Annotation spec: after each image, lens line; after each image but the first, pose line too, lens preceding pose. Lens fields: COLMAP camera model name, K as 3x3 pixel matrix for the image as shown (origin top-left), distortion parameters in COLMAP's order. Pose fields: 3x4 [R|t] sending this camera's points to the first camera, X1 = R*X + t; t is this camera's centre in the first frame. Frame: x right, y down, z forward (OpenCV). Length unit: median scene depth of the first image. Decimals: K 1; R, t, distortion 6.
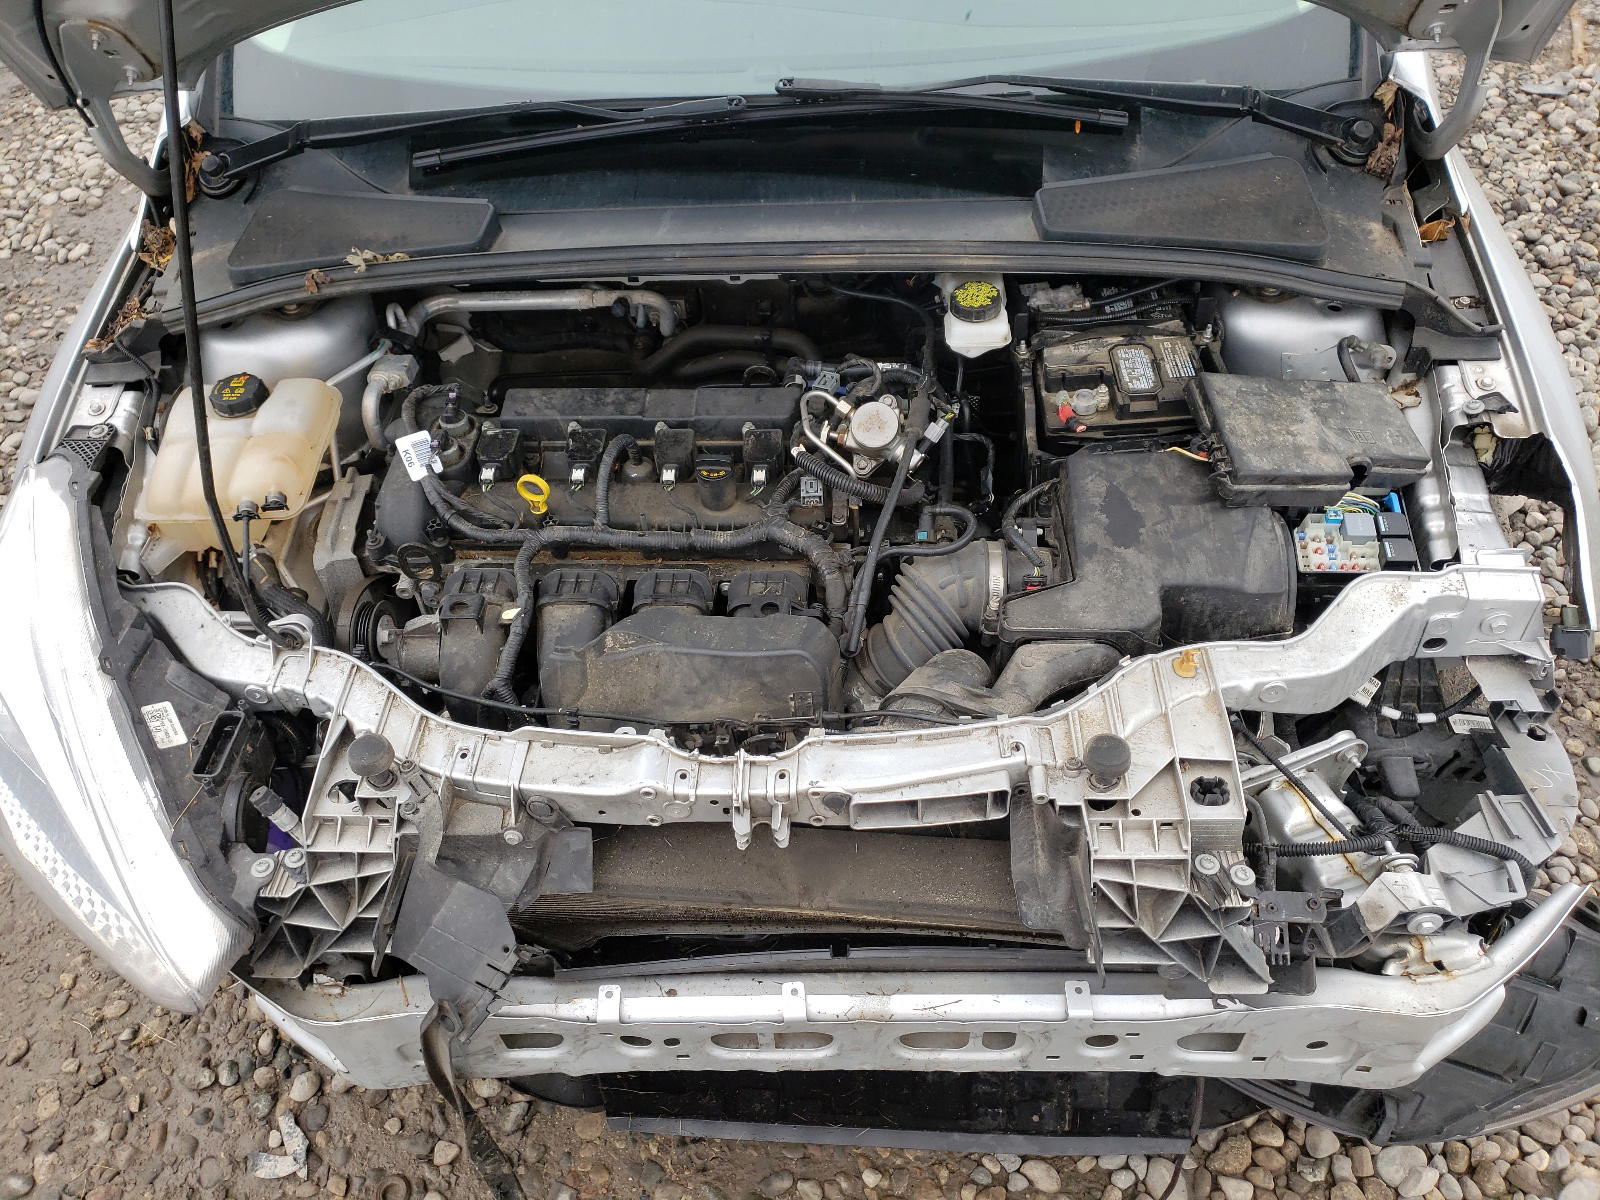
lens RADIAL K [[1217.8, 0, 790.7], [0, 1217.8, 605.3], [0, 0, 1]] dist [0.029763, -0.023001]
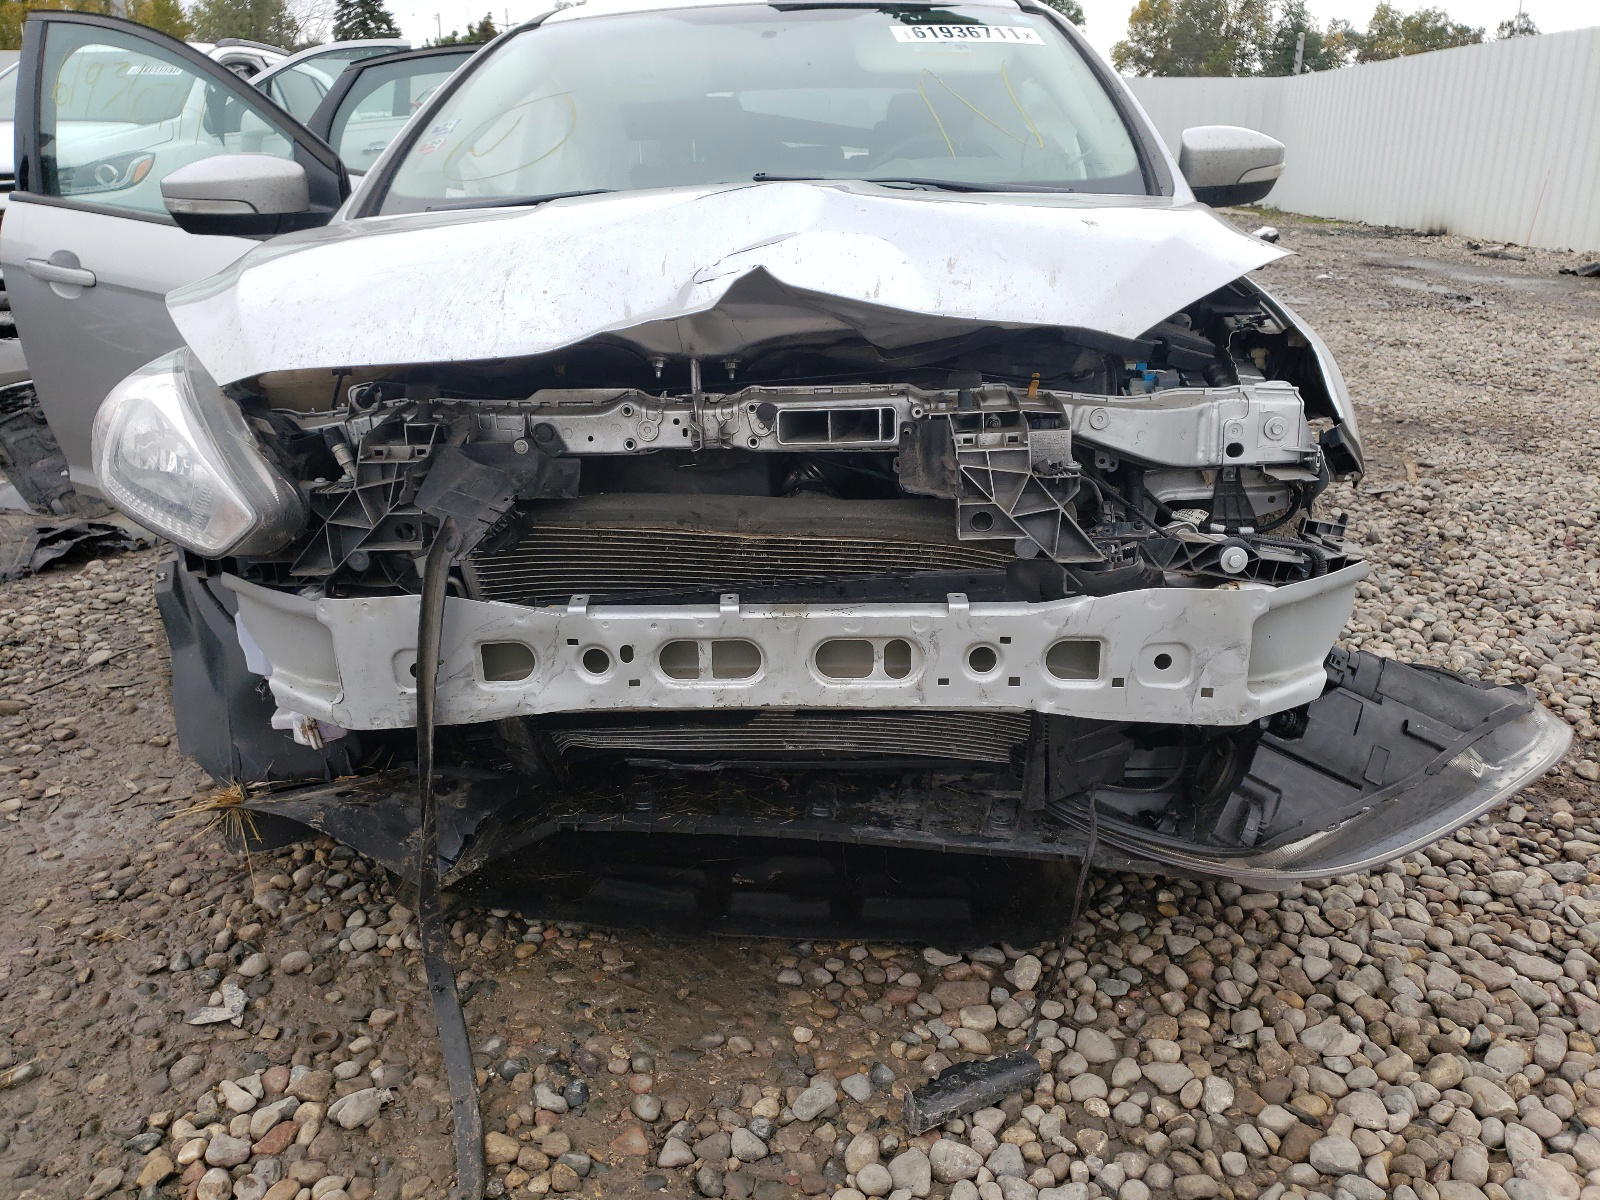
lens RADIAL K [[1217.8, 0, 794.4], [0, 1217.8, 599.9], [0, 0, 1]] dist [0.029763, -0.023001]
pose [[0.999467, 0.032580, -0.002116, 0.048606], [-0.029613, 0.877340, -0.478954, 0.618869], [-0.013747, 0.478762, 0.877837, -0.052864]]
